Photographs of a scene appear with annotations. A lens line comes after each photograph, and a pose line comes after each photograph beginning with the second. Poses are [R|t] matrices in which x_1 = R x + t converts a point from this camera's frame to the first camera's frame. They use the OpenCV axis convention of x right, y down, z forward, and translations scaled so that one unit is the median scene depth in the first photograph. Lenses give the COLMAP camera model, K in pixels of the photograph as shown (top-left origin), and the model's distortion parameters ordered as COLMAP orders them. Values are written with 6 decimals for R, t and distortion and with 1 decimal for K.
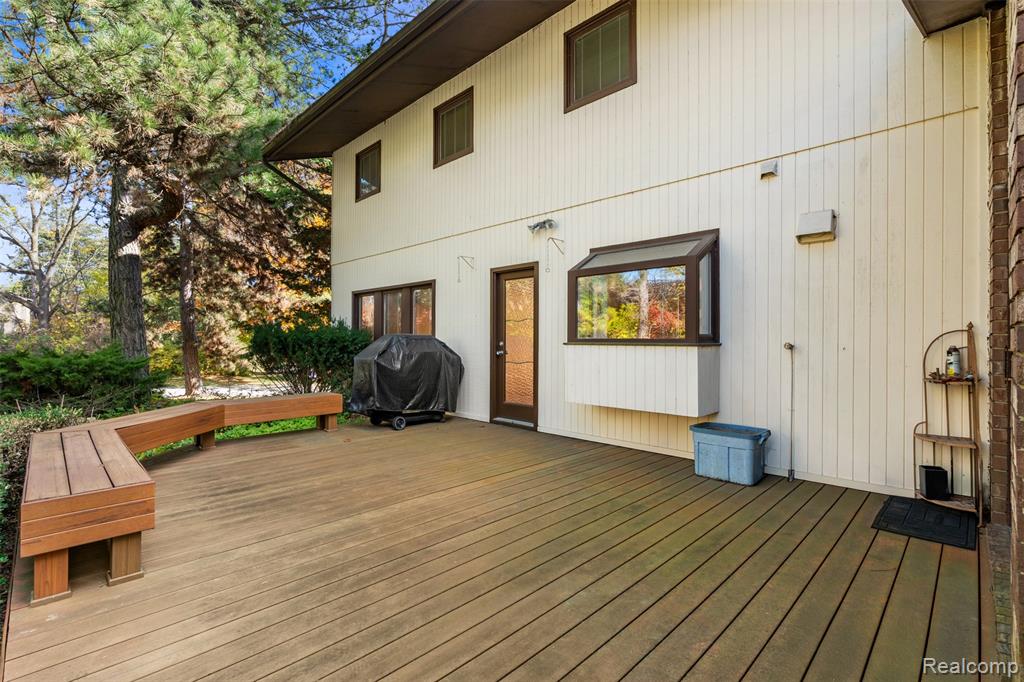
lens RADIAL K [[466.9, 0, 514.4], [0, 466.9, 337.7], [0, 0, 1]] dist [-0.004163, 0.001482]
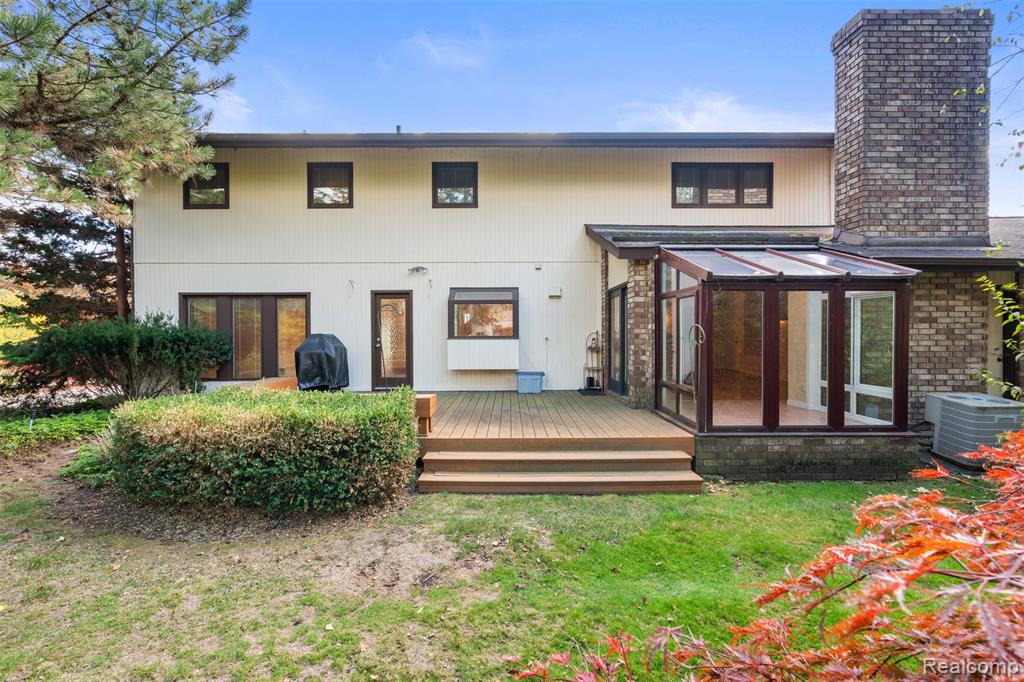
lens RADIAL K [[466.9, 0, 511.1], [0, 466.9, 339.9], [0, 0, 1]] dist [-0.004163, 0.001482]
pose [[0.708648, -0.010162, 0.705489, -1.274491], [0.003561, 0.999935, 0.010826, -0.003100], [-0.705554, -0.005160, 0.708638, -0.630310]]
